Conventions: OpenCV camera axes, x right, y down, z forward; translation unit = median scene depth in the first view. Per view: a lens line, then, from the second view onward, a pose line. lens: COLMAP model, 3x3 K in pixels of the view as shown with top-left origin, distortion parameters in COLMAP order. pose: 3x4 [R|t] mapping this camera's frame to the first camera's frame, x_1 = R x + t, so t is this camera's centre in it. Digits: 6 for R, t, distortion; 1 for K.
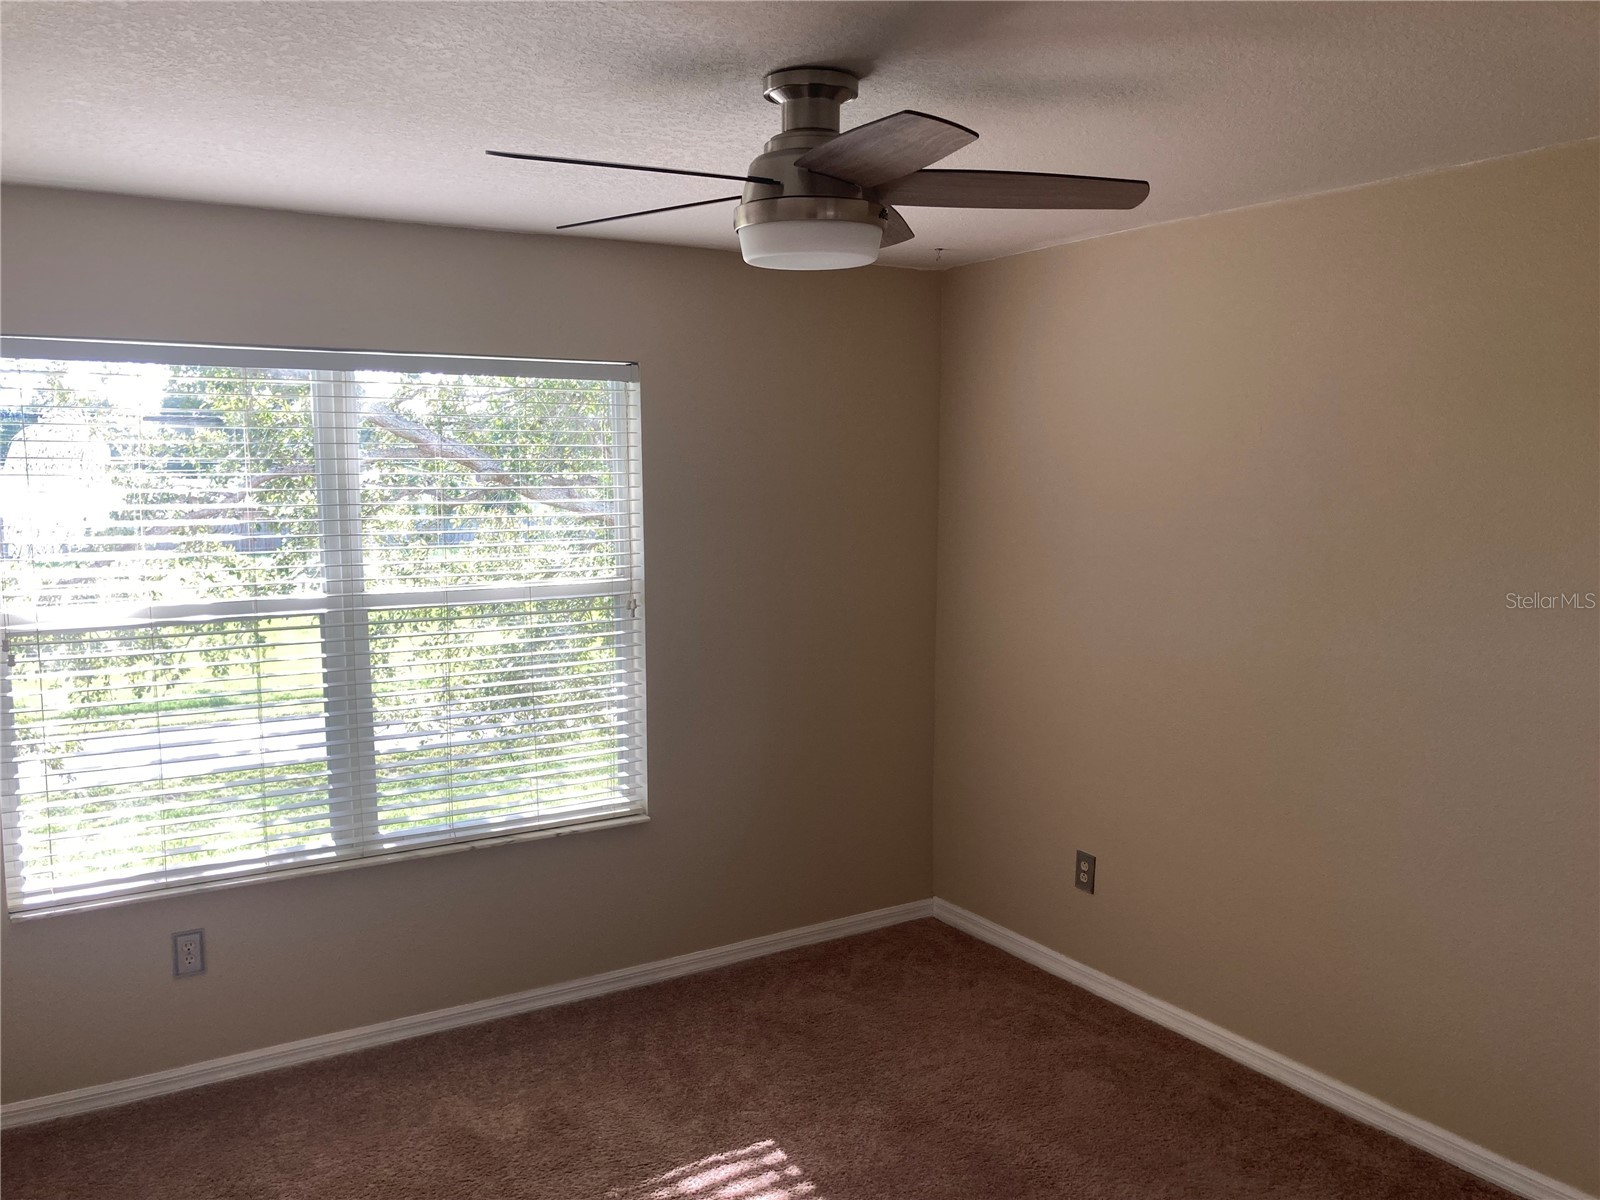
lens RADIAL K [[1334.8, 0, 800.0], [0, 1334.8, 600.0], [0, 0, 1]] dist [0.072680, -0.003907]
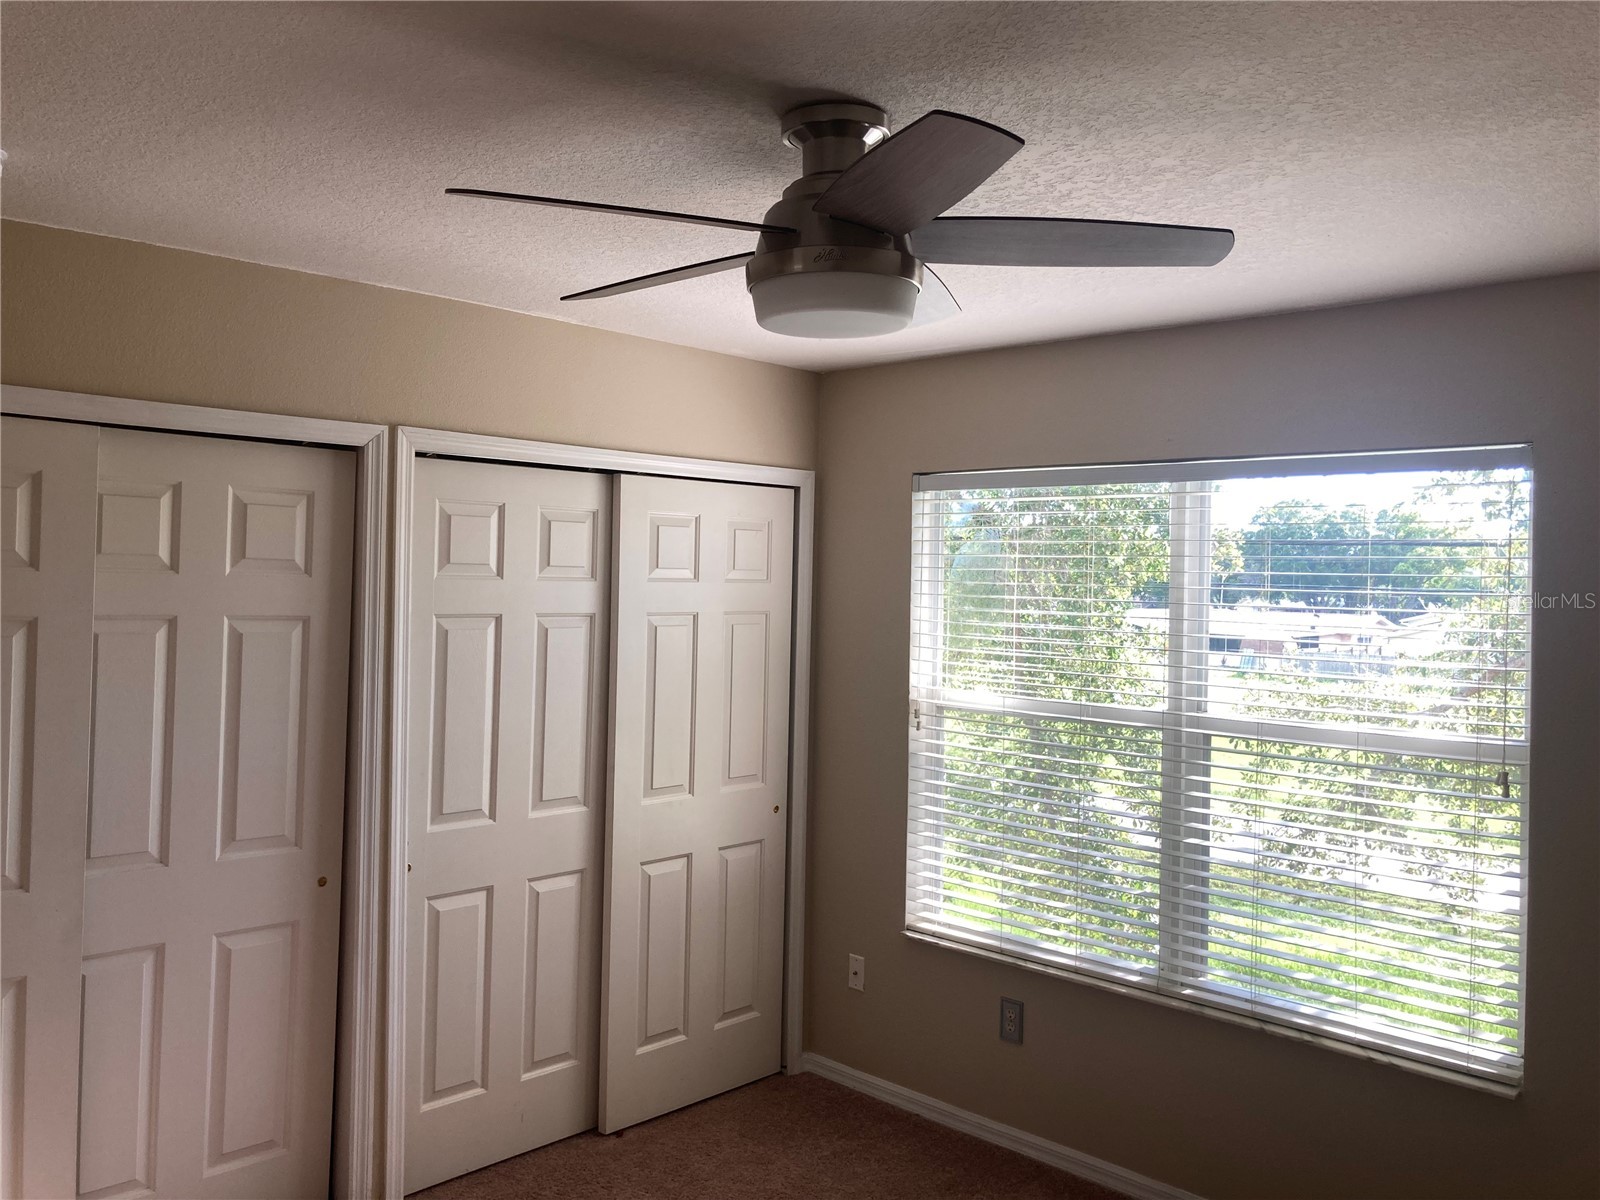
lens RADIAL K [[1334.8, 0, 800.0], [0, 1334.8, 600.0], [0, 0, 1]] dist [0.072680, -0.003907]
pose [[0.257923, 0.014812, -0.966052, 0.529967], [-0.128175, 0.991569, -0.019018, -0.031975], [0.957626, 0.128729, 0.257647, 0.491933]]
